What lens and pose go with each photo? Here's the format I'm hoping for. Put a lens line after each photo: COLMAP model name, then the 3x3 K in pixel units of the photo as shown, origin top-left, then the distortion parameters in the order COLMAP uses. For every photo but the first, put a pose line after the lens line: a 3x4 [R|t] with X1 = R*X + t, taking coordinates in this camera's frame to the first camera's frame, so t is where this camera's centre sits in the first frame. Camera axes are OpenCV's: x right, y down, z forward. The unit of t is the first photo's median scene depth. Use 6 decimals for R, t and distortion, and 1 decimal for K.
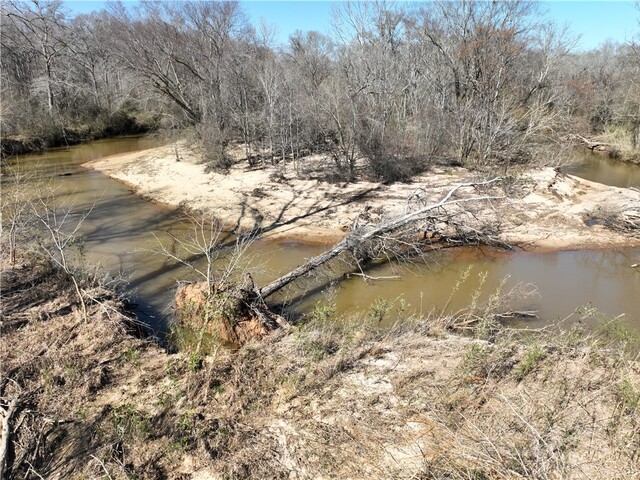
lens RADIAL K [[448.8, 0, 318.0], [0, 448.8, 241.2], [0, 0, 1]] dist [0.001835, 0.003926]
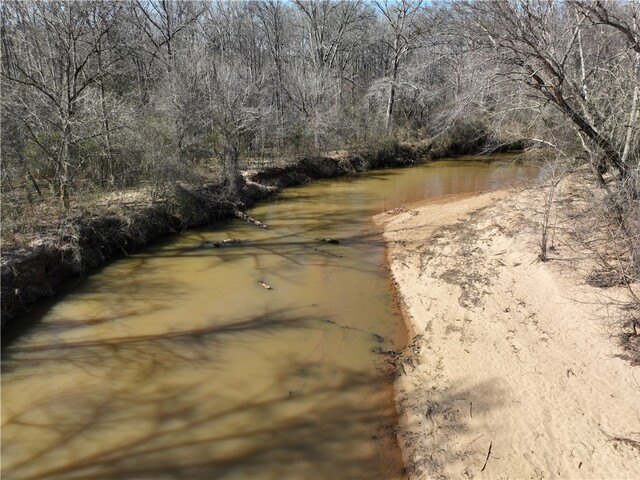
lens RADIAL K [[448.8, 0, 318.3], [0, 448.8, 237.7], [0, 0, 1]] dist [0.001835, 0.003926]
pose [[0.723341, 0.208836, -0.658153, -0.131455], [-0.219370, 0.973288, 0.067732, -0.124972], [0.654718, 0.095386, 0.749831, 0.374644]]
